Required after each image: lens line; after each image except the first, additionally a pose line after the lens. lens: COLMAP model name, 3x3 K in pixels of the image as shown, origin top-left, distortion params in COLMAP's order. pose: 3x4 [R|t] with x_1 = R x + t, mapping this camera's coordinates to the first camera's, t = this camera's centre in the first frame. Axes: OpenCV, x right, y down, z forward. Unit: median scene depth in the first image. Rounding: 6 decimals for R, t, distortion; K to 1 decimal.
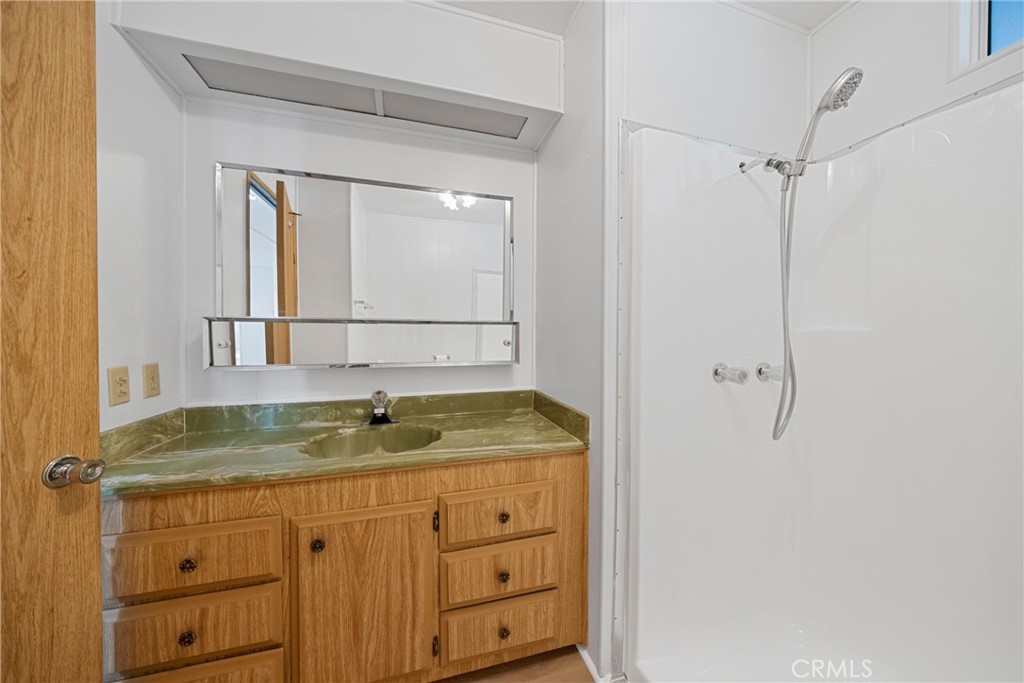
lens RADIAL K [[344.4, 0, 516.5], [0, 344.4, 334.1], [0, 0, 1]] dist [-0.040056, -0.000063]
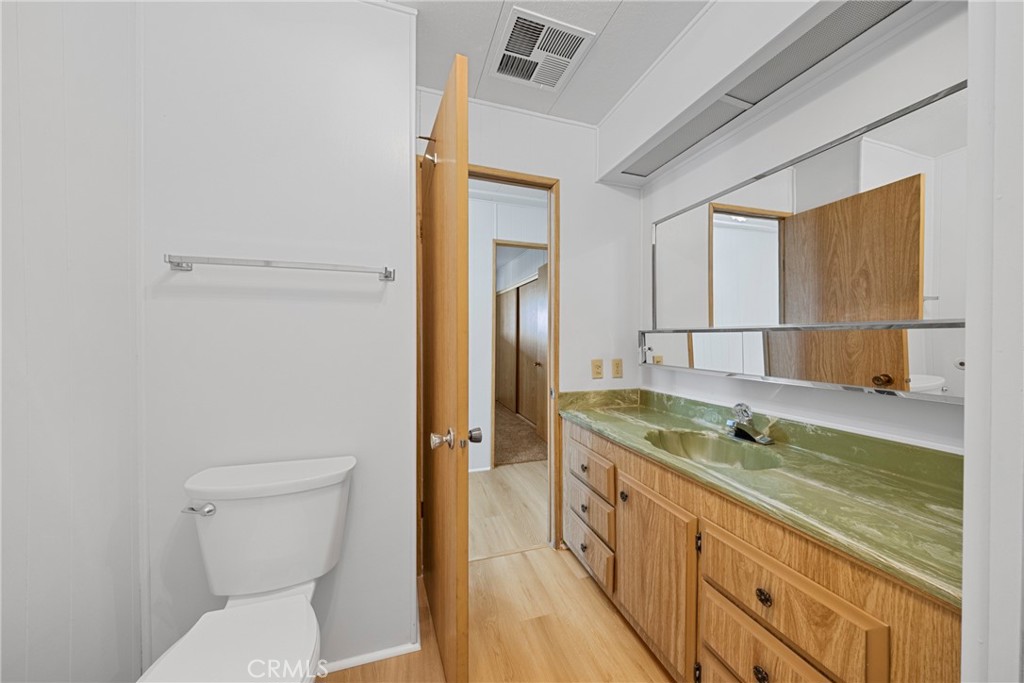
lens RADIAL K [[344.4, 0, 516.5], [0, 344.4, 334.1], [0, 0, 1]] dist [-0.040056, -0.000063]
pose [[-0.010204, -0.004935, -0.999936, 0.680497], [-0.005734, 0.999972, -0.004876, -0.026925], [0.999932, 0.005684, -0.010232, 0.465072]]
